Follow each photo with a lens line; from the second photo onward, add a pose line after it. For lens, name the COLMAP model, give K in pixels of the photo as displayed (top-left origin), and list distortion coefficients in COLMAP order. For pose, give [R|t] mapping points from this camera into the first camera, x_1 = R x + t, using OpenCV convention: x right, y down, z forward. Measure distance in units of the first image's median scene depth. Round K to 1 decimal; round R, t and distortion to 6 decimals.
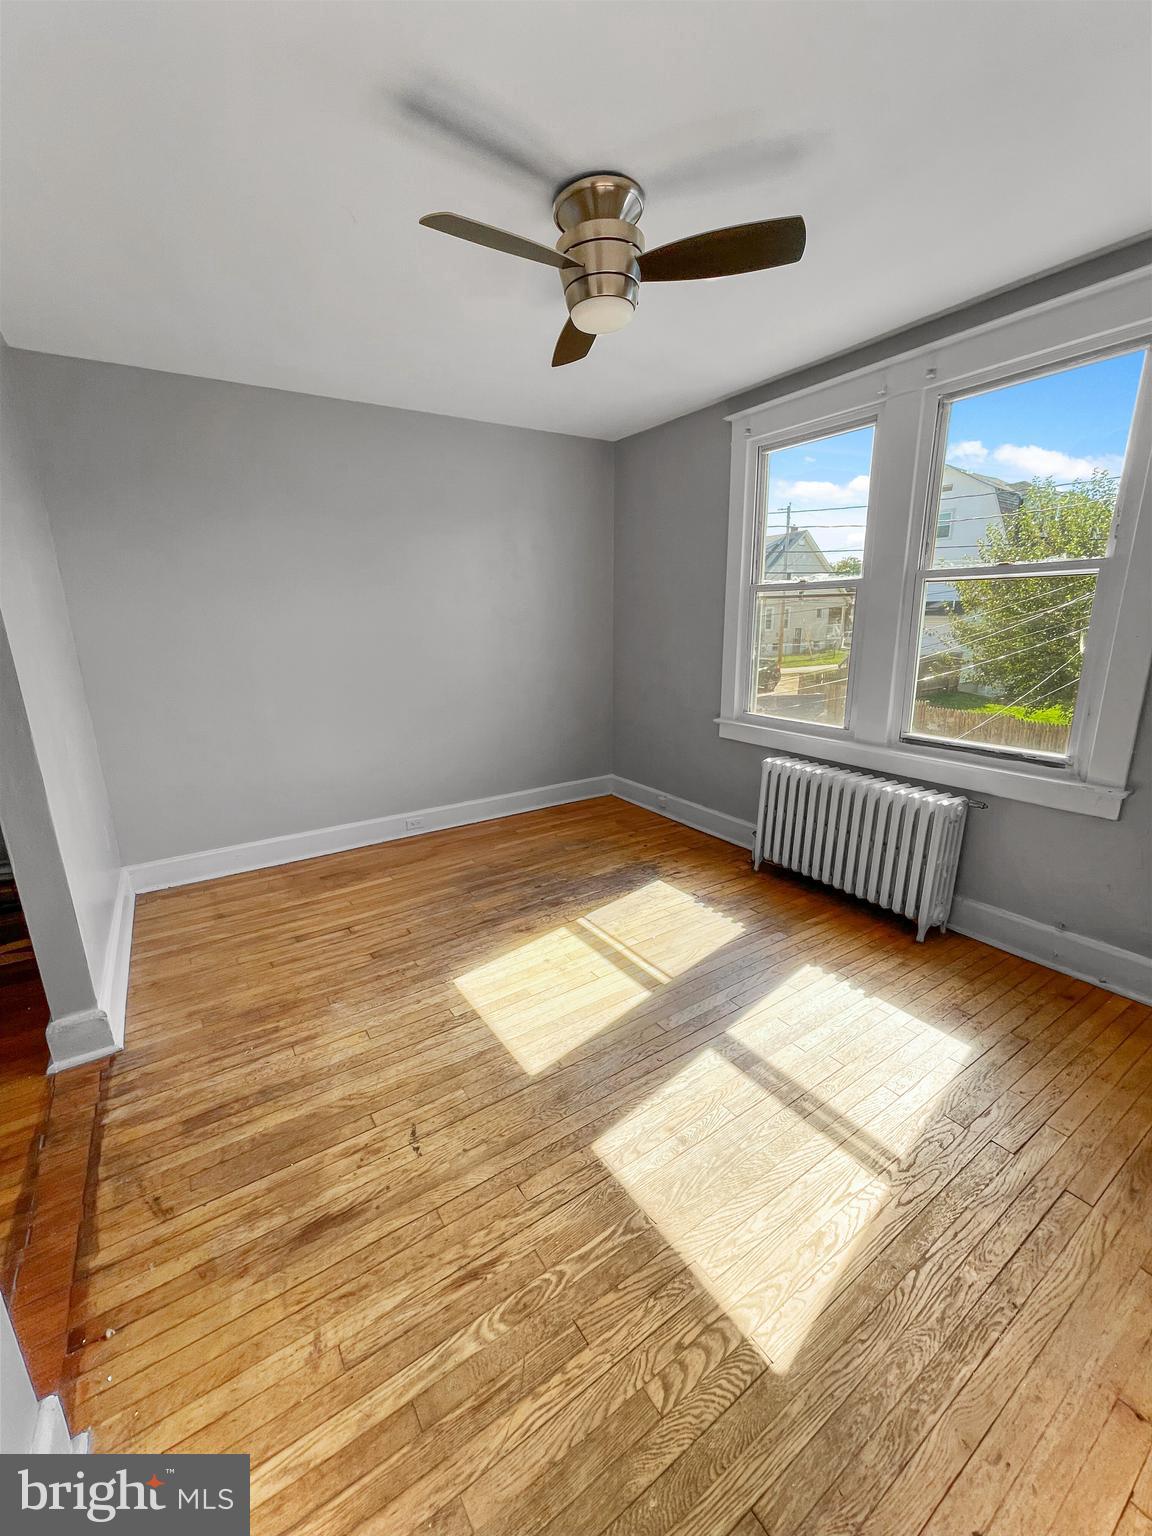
lens RADIAL K [[623.1, 0, 580.2], [0, 623.1, 772.7], [0, 0, 1]] dist [-0.006453, 0.000860]
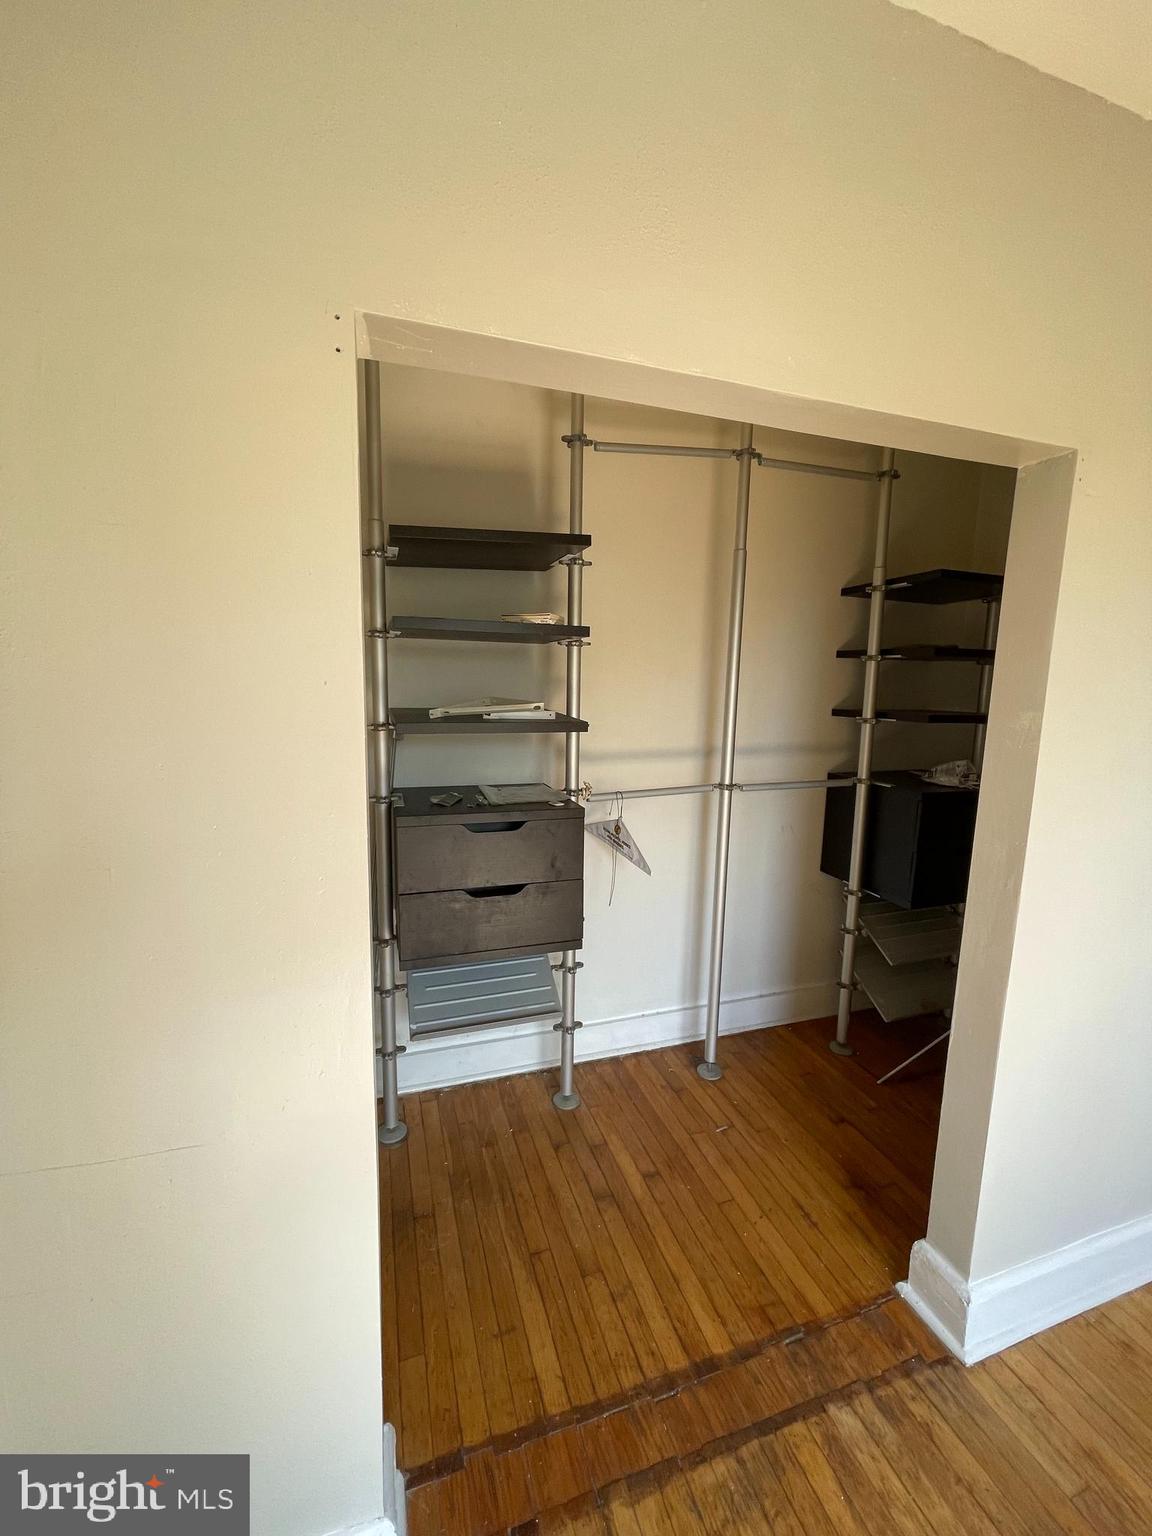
lens RADIAL K [[623.1, 0, 580.0], [0, 623.1, 770.2], [0, 0, 1]] dist [-0.006453, 0.000860]
pose [[-0.253022, 0.142983, -0.956836, -0.105979], [-0.260465, 0.942433, 0.209707, -0.212745], [0.931739, 0.302283, -0.201215, 0.639567]]
